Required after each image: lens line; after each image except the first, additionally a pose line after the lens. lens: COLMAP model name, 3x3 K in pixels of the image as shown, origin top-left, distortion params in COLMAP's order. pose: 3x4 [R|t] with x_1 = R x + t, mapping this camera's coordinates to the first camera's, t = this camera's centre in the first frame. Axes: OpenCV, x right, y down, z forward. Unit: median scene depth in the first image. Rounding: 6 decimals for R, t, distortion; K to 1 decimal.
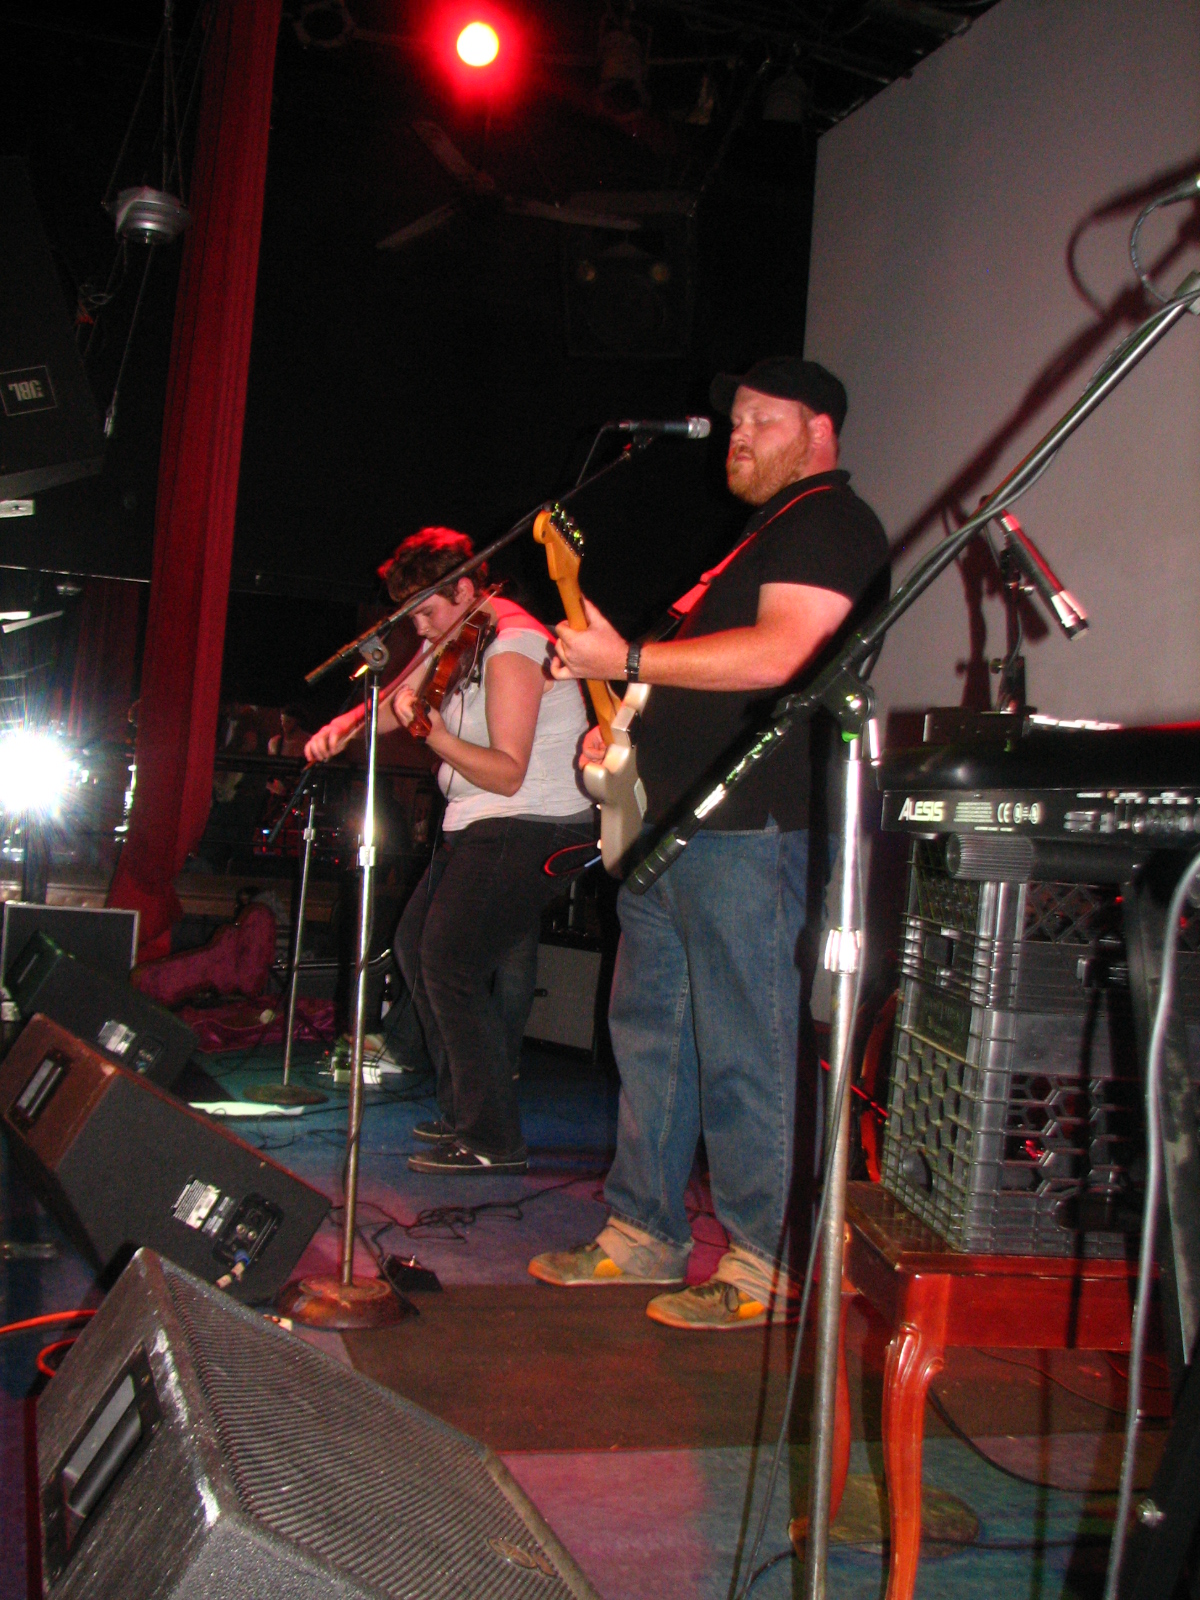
lens RADIAL K [[1728.2, 0, 600.0], [0, 1728.2, 800.0], [0, 0, 1]] dist [-0.173771, 0.218986]
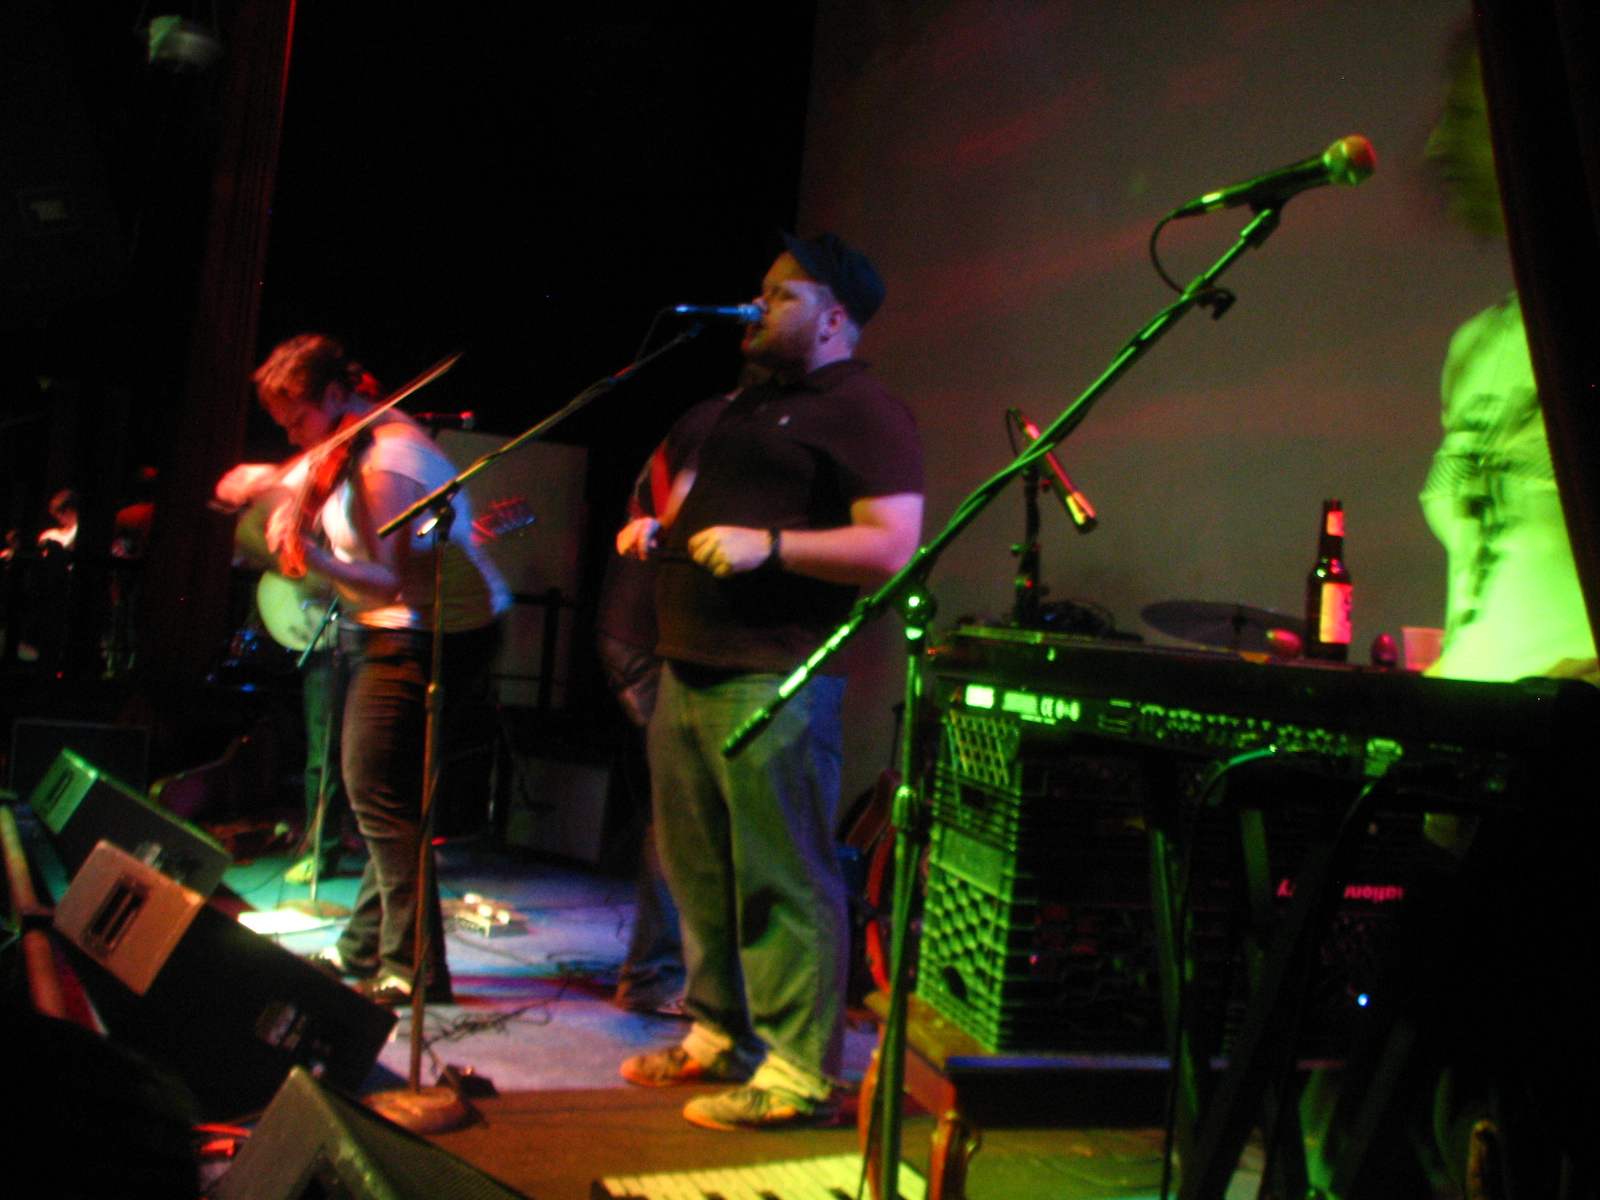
lens RADIAL K [[1728.2, 0, 880.6], [0, 1728.2, 603.4], [0, 0, 1]] dist [-0.173771, 0.218986]
pose [[0.983208, 0.013494, 0.181991, -0.078794], [-0.014244, 0.999895, 0.002819, -0.047556], [-0.181934, -0.005364, 0.983296, -0.153072]]
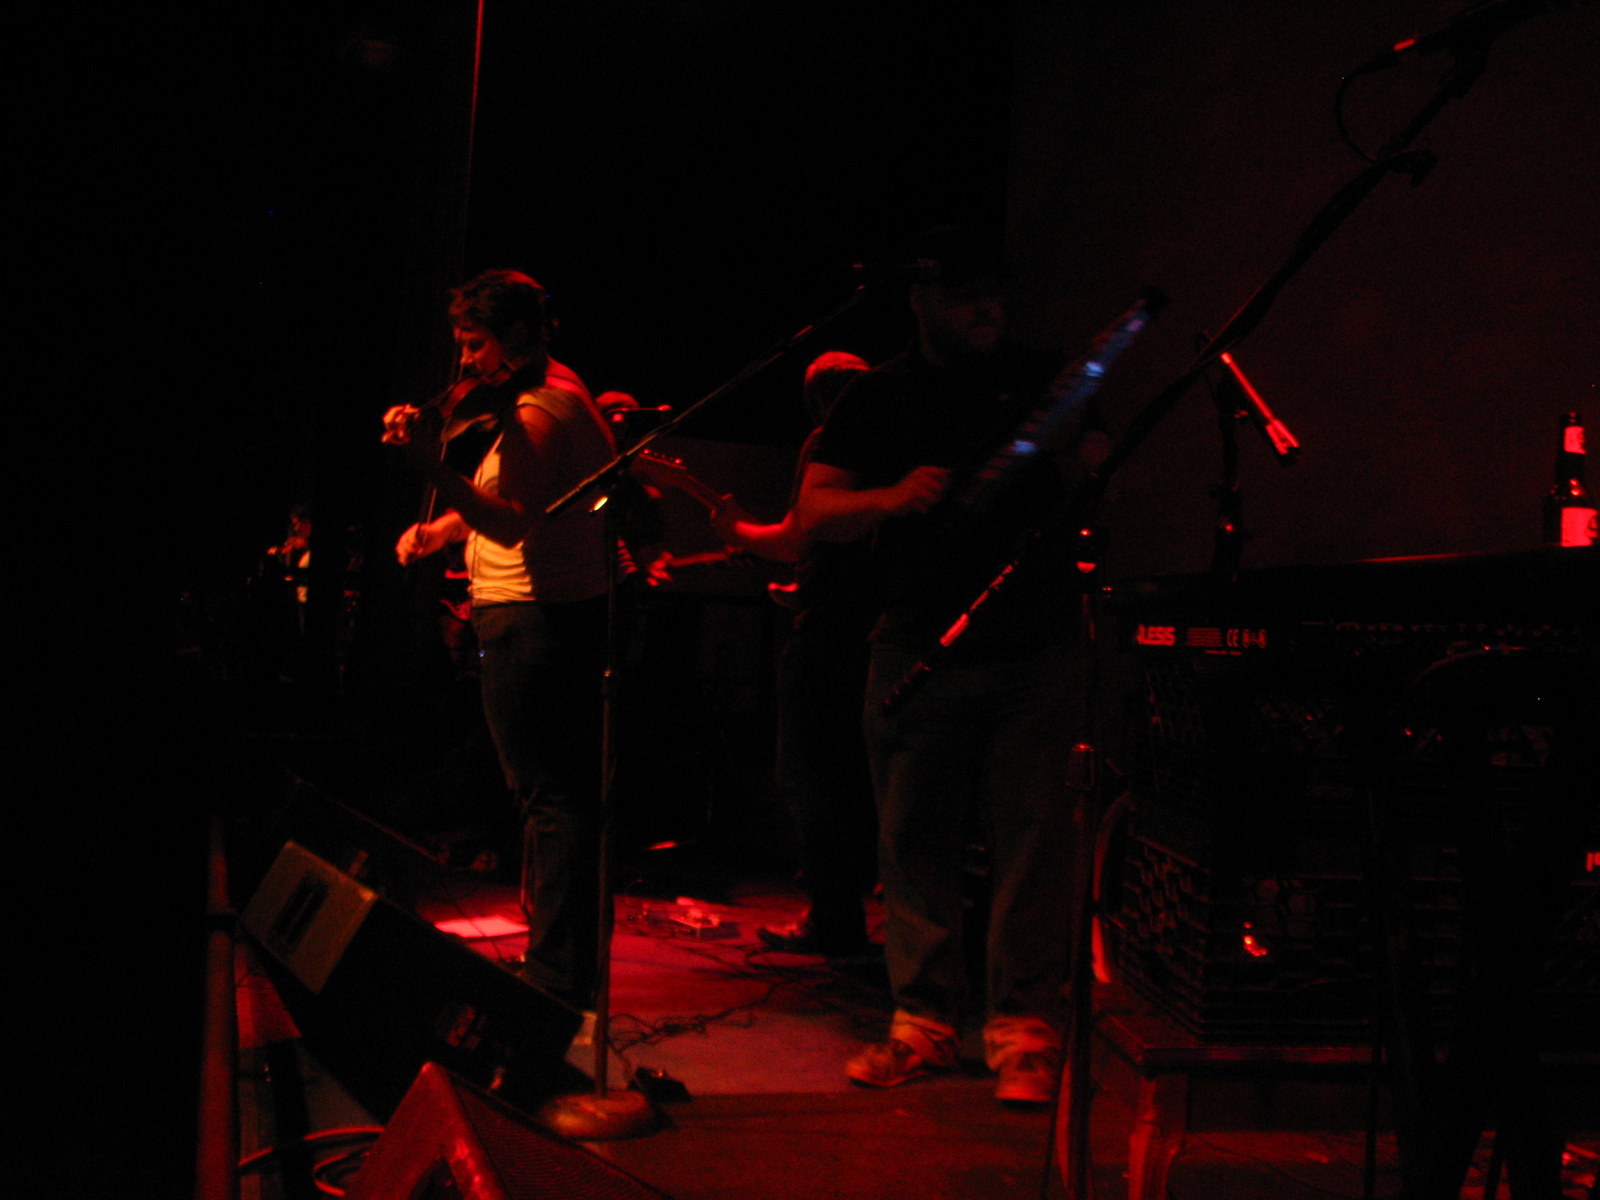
lens RADIAL K [[1728.2, 0, 880.6], [0, 1728.2, 603.4], [0, 0, 1]] dist [-0.173771, 0.218986]
pose [[0.998893, -0.020766, 0.042202, -0.022903], [0.020977, 0.999770, -0.004561, -0.009587], [-0.042097, 0.005441, 0.999099, -0.057052]]
